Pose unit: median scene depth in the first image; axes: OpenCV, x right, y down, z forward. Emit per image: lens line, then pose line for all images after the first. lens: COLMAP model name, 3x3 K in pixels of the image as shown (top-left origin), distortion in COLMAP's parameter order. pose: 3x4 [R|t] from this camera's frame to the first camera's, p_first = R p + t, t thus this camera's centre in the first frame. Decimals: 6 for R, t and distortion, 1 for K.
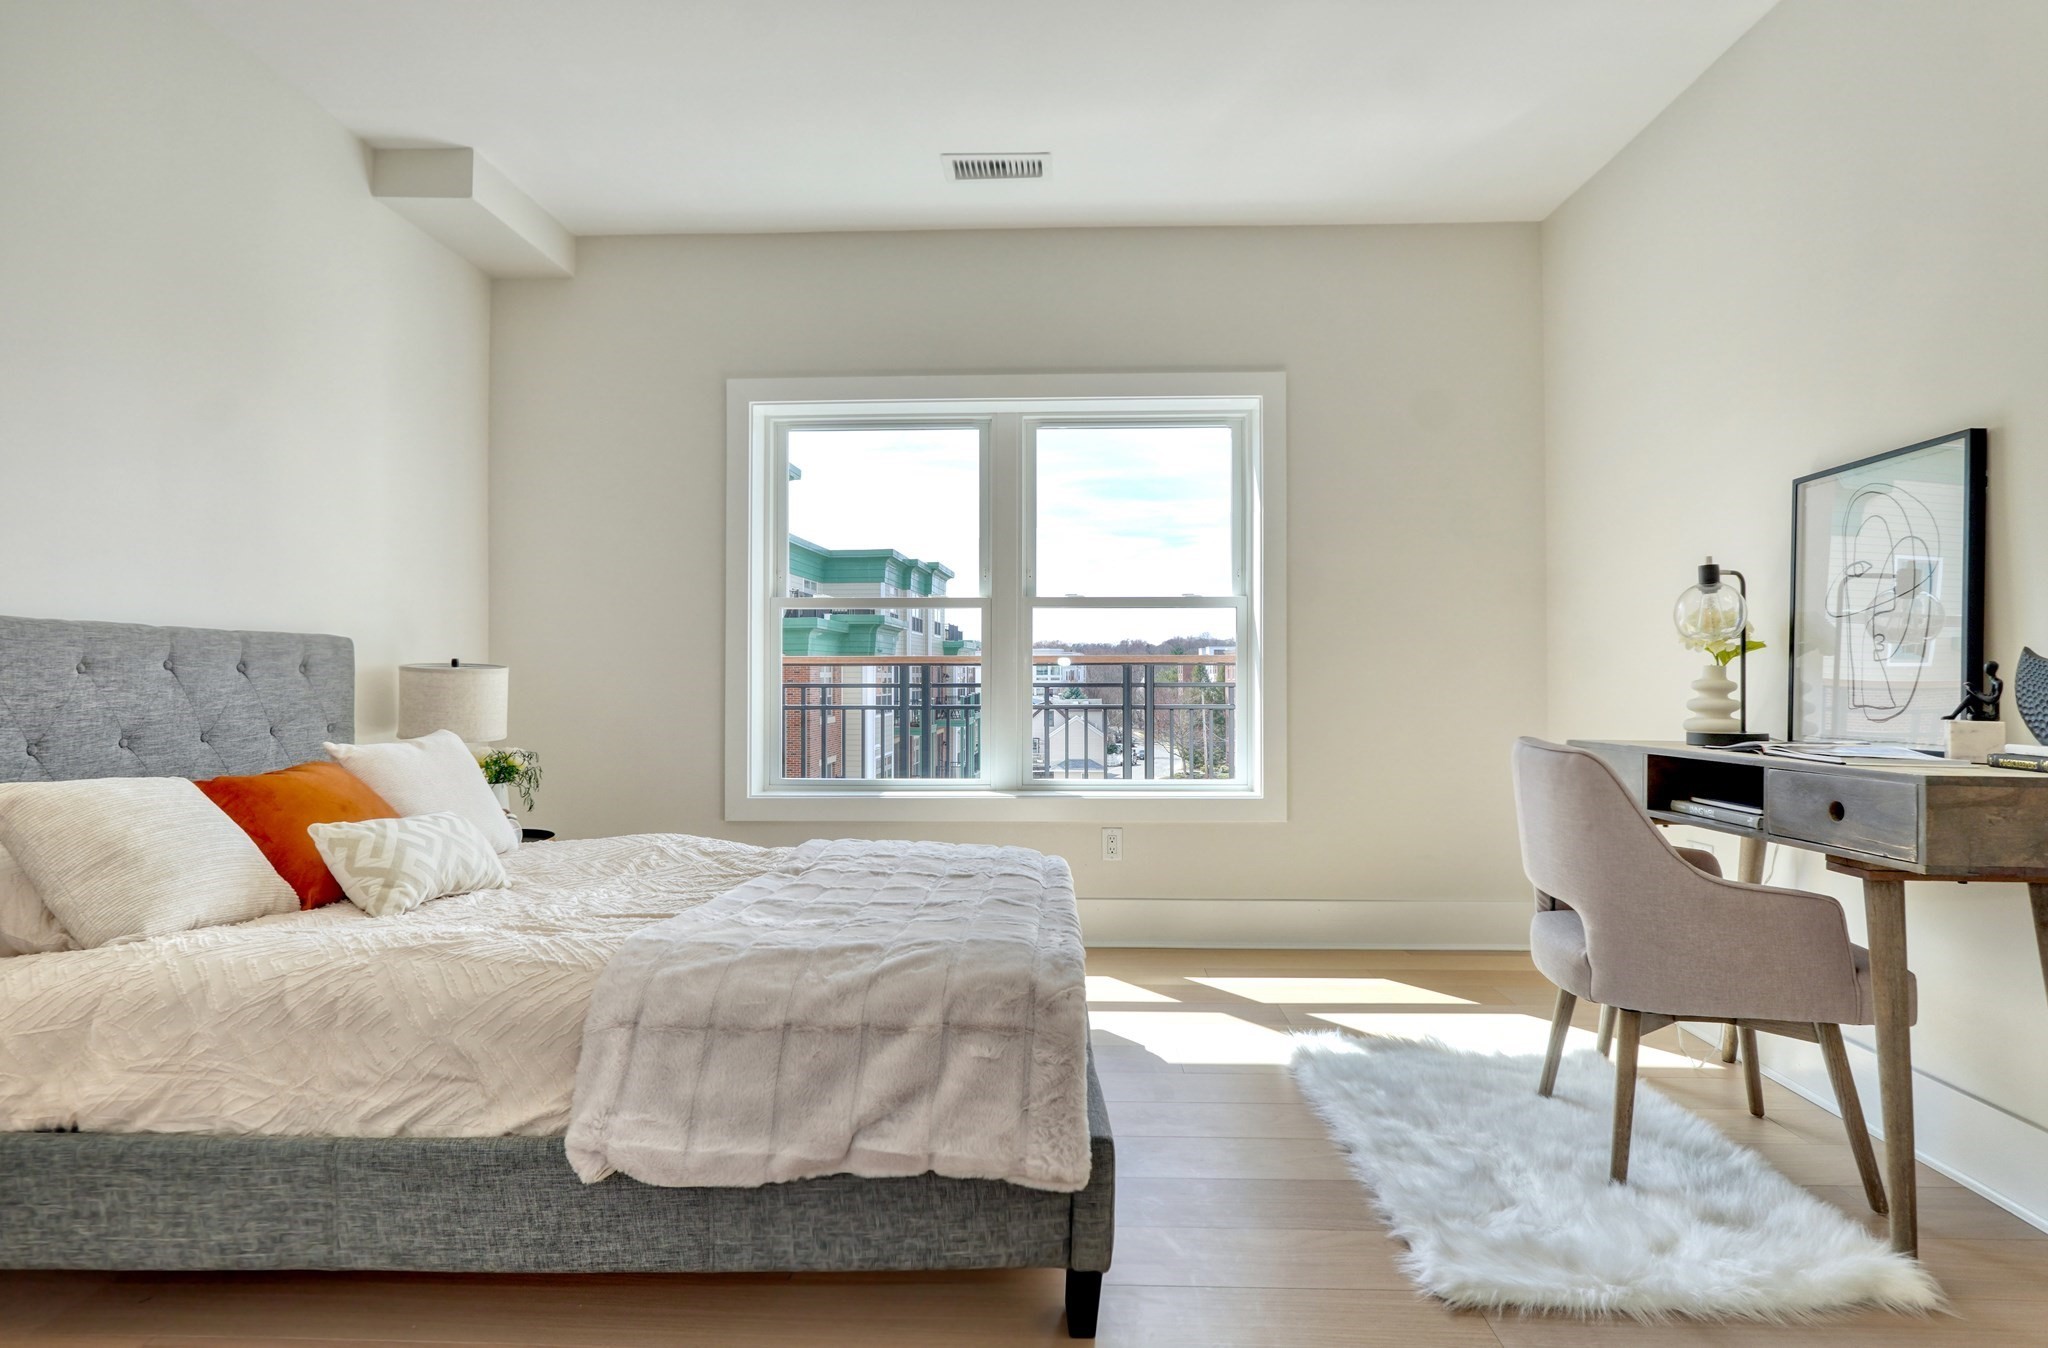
lens RADIAL K [[1052.8, 0, 1024.0], [0, 1052.8, 674.0], [0, 0, 1]] dist [-0.009768, -0.000324]
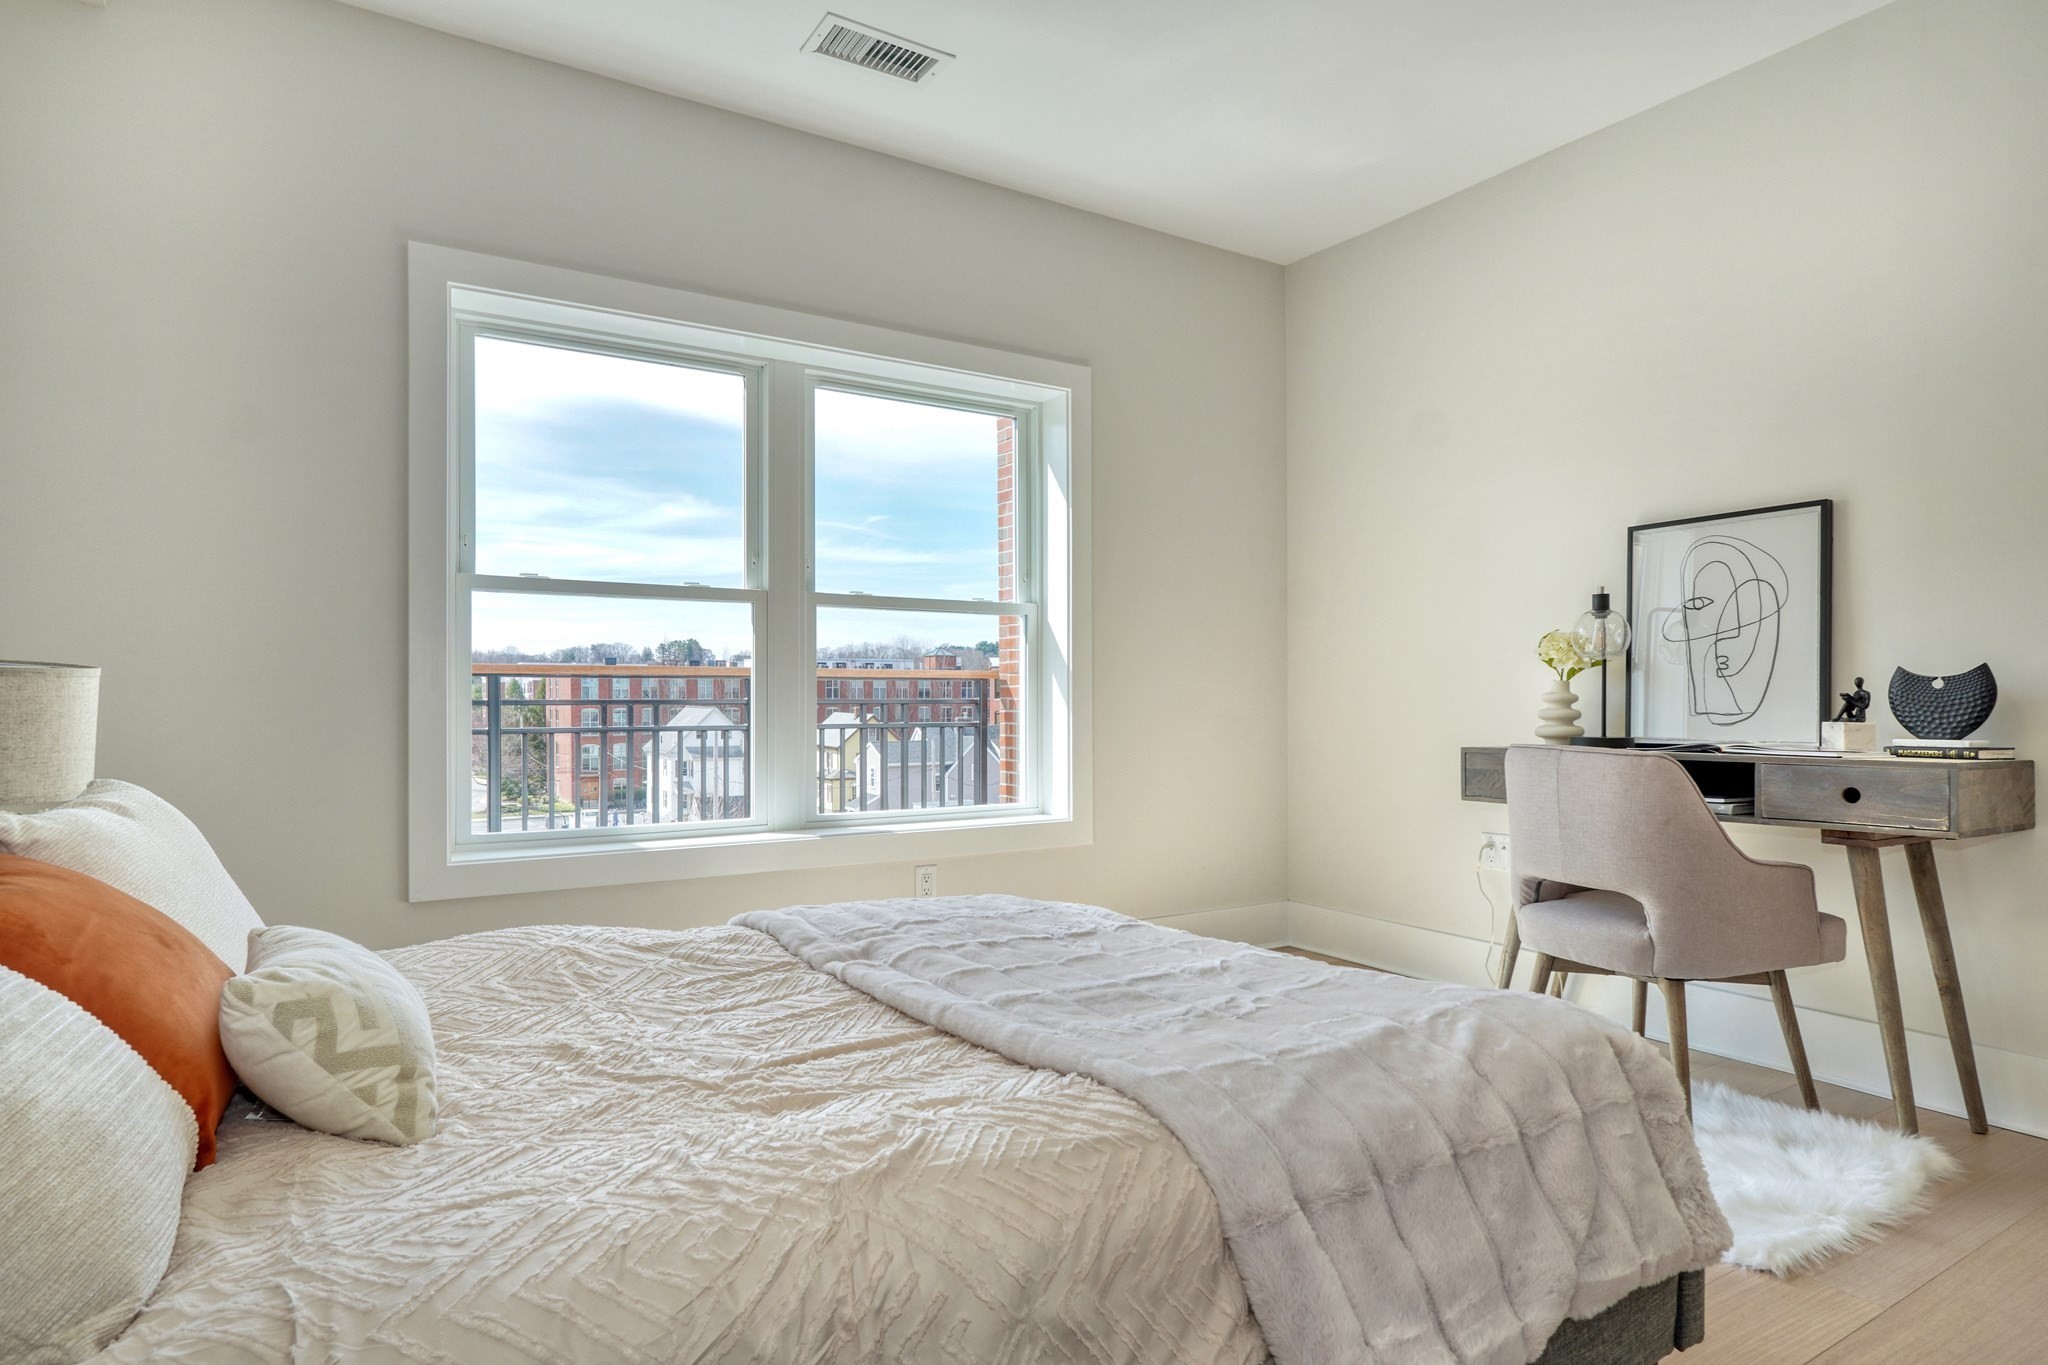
lens RADIAL K [[1101.6, 0, 1033.4], [0, 1101.6, 710.0], [0, 0, 1]] dist [-0.007357, -0.000347]
pose [[0.834885, -0.004976, 0.550401, -0.536760], [-0.002879, 0.999906, 0.013407, 0.010350], [-0.550416, -0.012778, 0.834793, 0.316662]]
